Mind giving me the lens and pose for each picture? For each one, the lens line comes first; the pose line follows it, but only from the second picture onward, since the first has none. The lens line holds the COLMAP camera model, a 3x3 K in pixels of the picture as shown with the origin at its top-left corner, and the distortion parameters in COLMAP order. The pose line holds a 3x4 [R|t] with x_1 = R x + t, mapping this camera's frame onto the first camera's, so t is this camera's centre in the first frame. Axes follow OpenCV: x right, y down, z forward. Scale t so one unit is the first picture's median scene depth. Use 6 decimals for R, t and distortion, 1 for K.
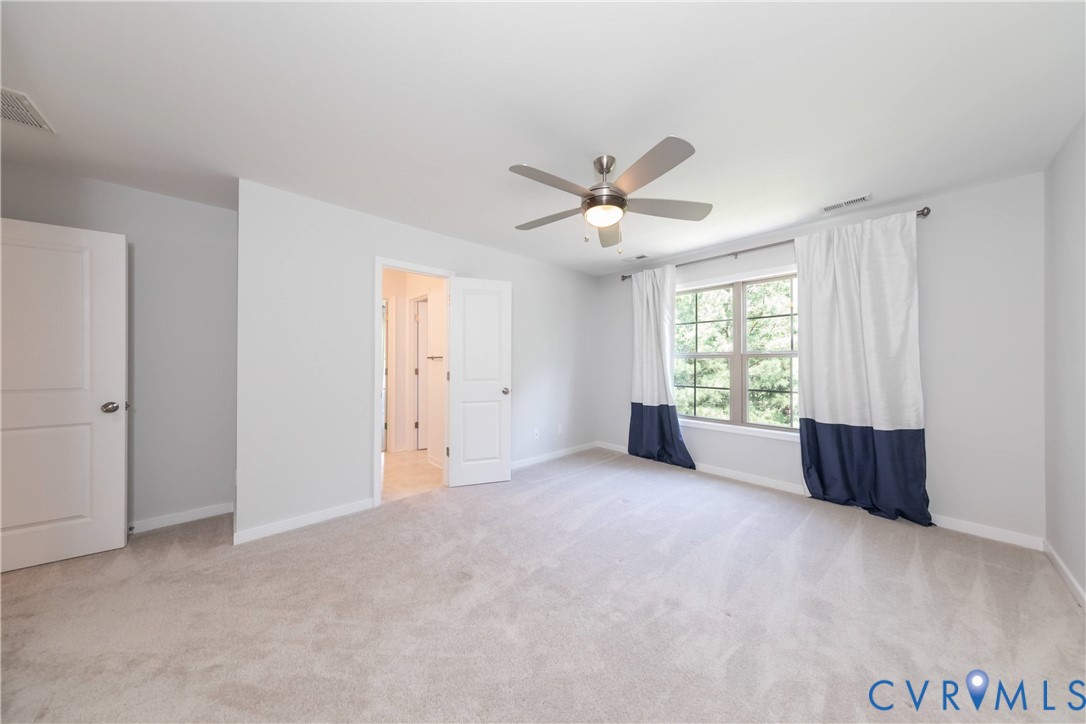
lens RADIAL K [[344.5, 0, 543.0], [0, 344.5, 362.0], [0, 0, 1]] dist [0.000837, 0.000020]
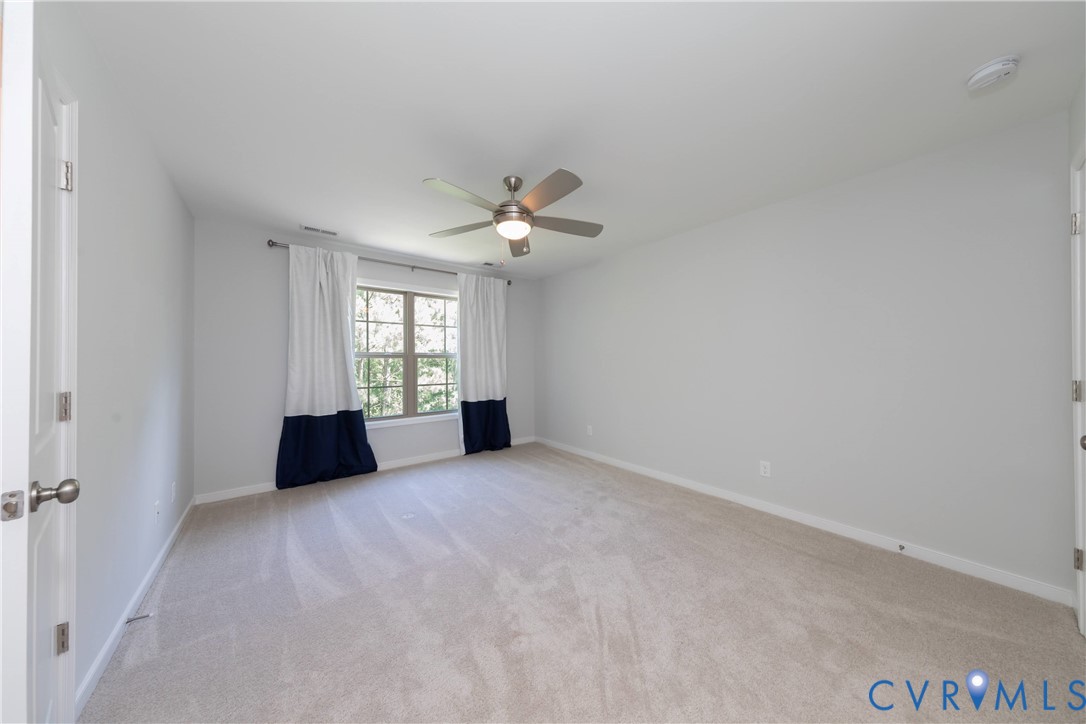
lens RADIAL K [[344.3, 0, 537.5], [0, 344.3, 359.3], [0, 0, 1]] dist [-0.001065, -0.000056]
pose [[0.062252, 0.006889, 0.998037, -0.595196], [0.006692, 0.999951, -0.007319, 0.003806], [-0.998038, 0.007134, 0.062203, 0.554720]]
